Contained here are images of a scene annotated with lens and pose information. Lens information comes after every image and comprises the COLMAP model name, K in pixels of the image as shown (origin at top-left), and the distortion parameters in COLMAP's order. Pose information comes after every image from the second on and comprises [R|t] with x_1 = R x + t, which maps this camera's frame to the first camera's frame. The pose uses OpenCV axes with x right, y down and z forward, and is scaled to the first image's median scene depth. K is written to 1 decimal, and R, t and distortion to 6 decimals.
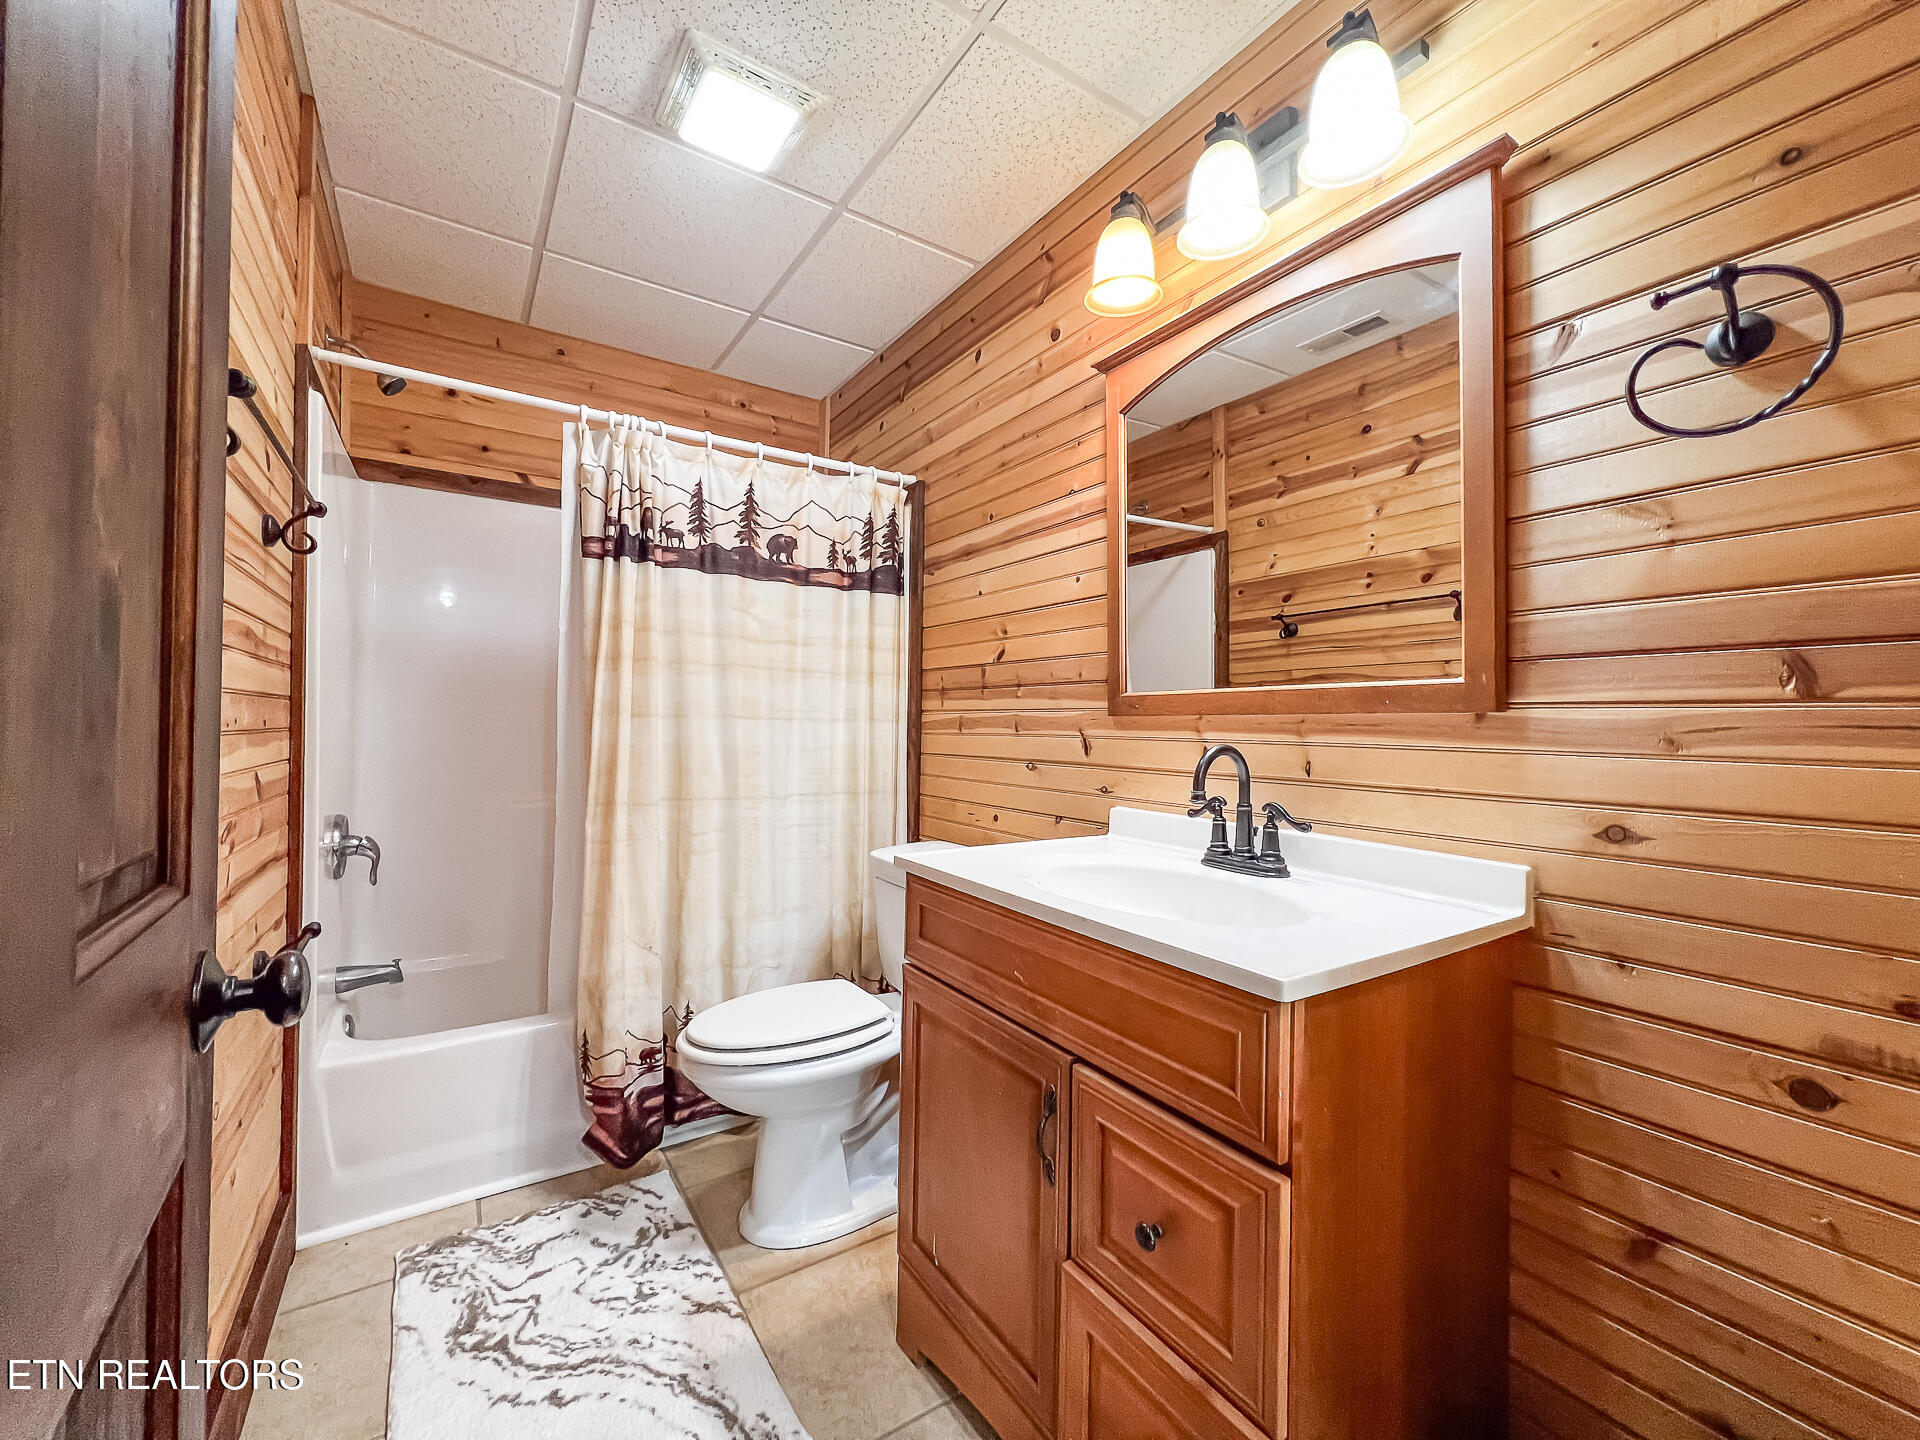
lens RADIAL K [[767.5, 0, 953.8], [0, 767.5, 717.8], [0, 0, 1]] dist [0.001980, 0.000300]
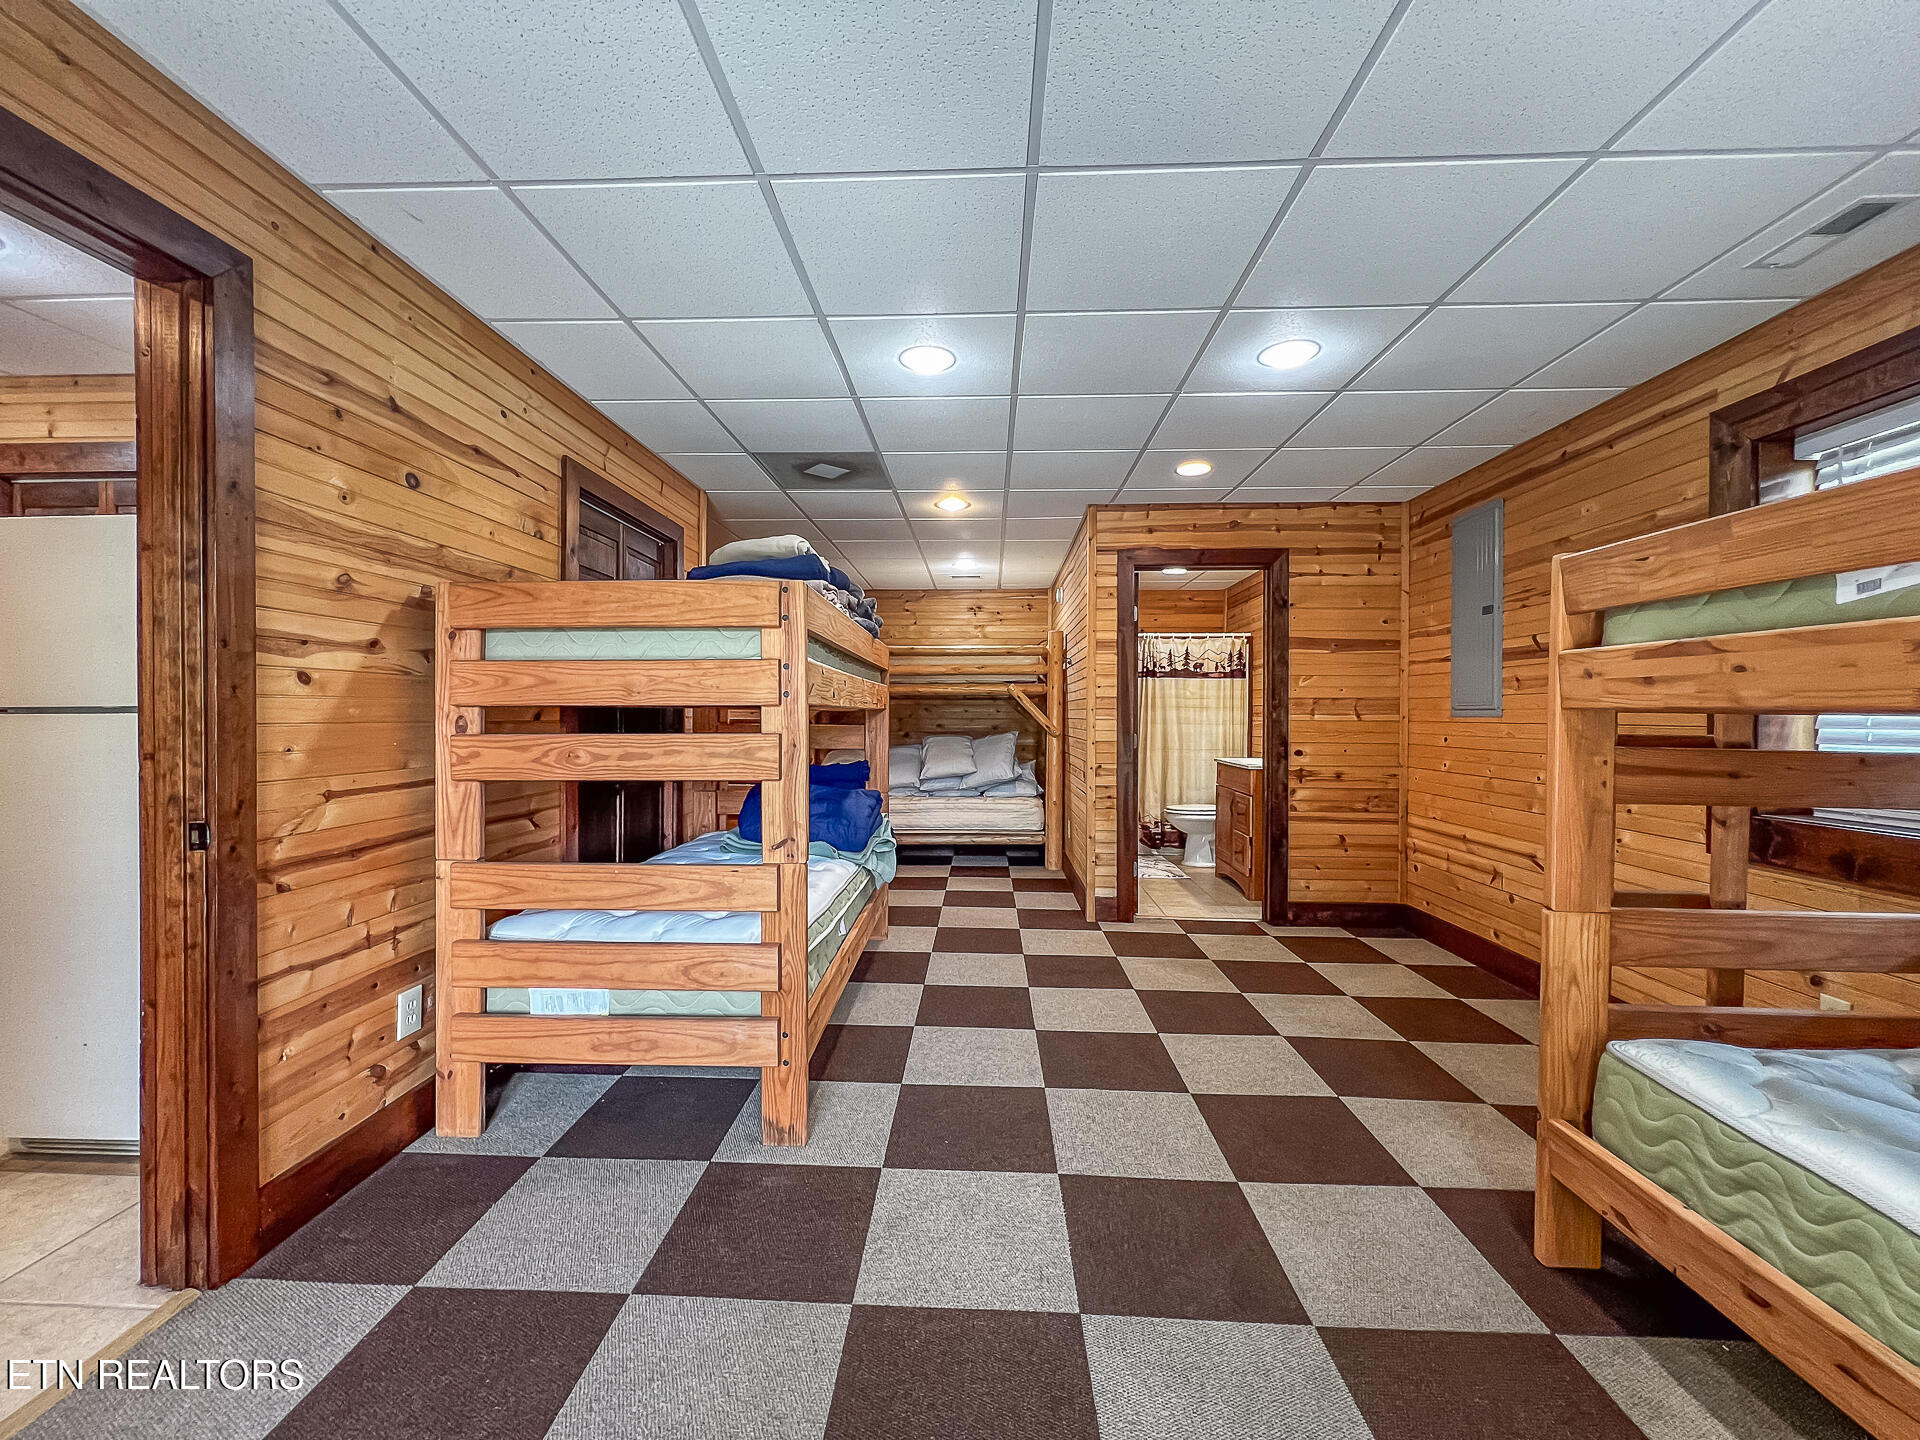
lens RADIAL K [[767.5, 0, 953.8], [0, 767.5, 717.8], [0, 0, 1]] dist [0.001980, 0.000300]
pose [[0.811189, -0.004191, -0.584769, 0.781318], [0.008159, 0.999958, 0.004153, -0.044625], [0.584727, -0.008140, 0.811189, -2.060600]]
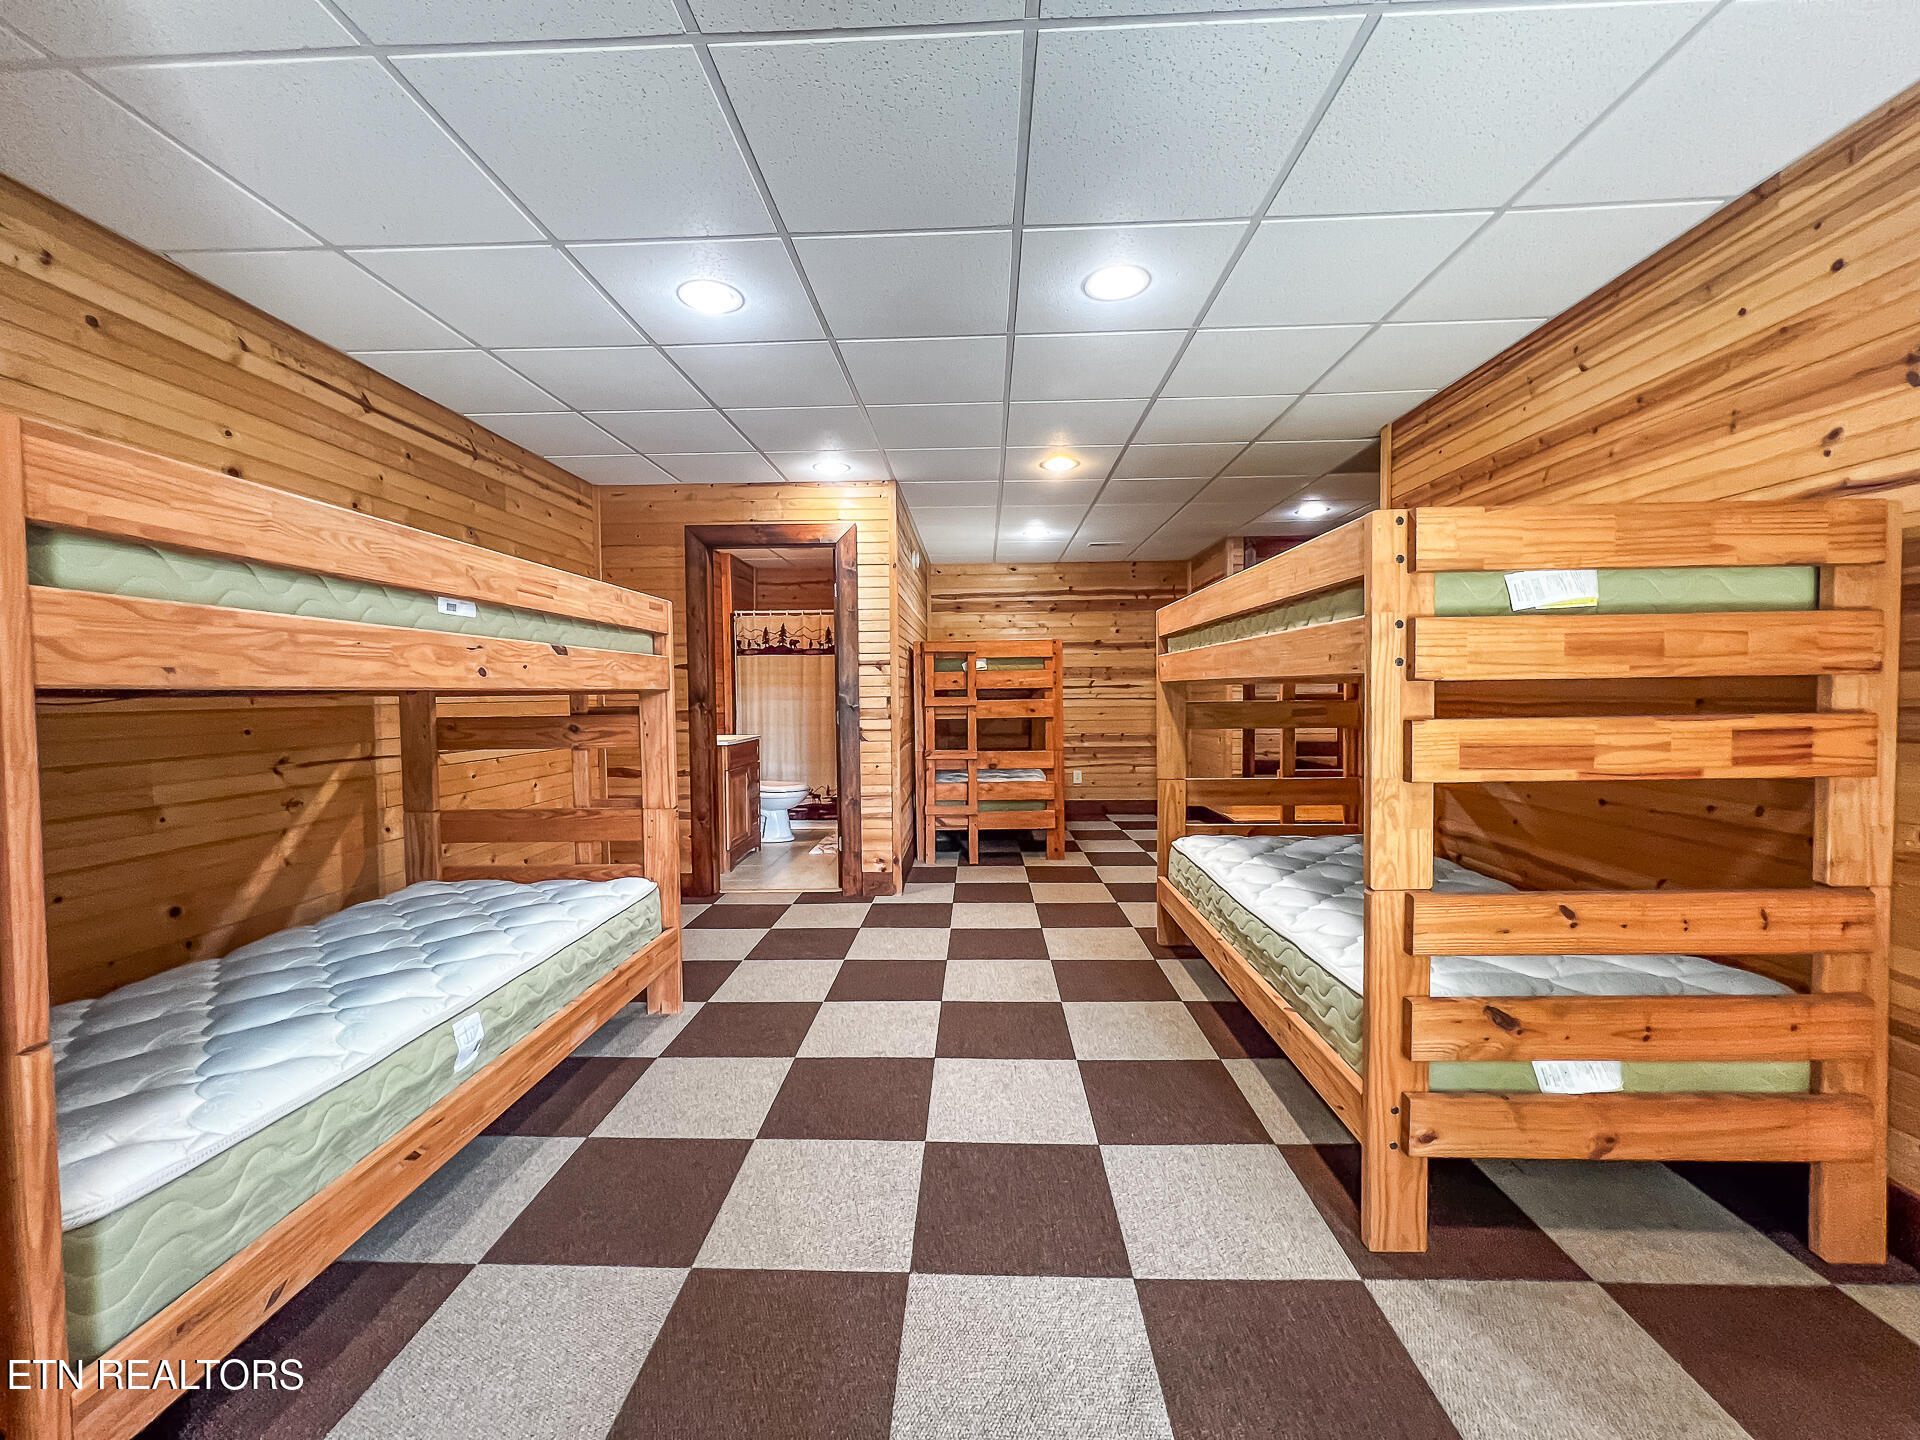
lens RADIAL K [[767.5, 0, 953.8], [0, 767.5, 717.8], [0, 0, 1]] dist [0.001980, 0.000300]
pose [[0.817009, -0.001002, -0.576624, 2.119457], [0.025471, 0.999085, 0.034353, -0.017428], [0.576062, -0.042754, 0.816287, -1.161473]]
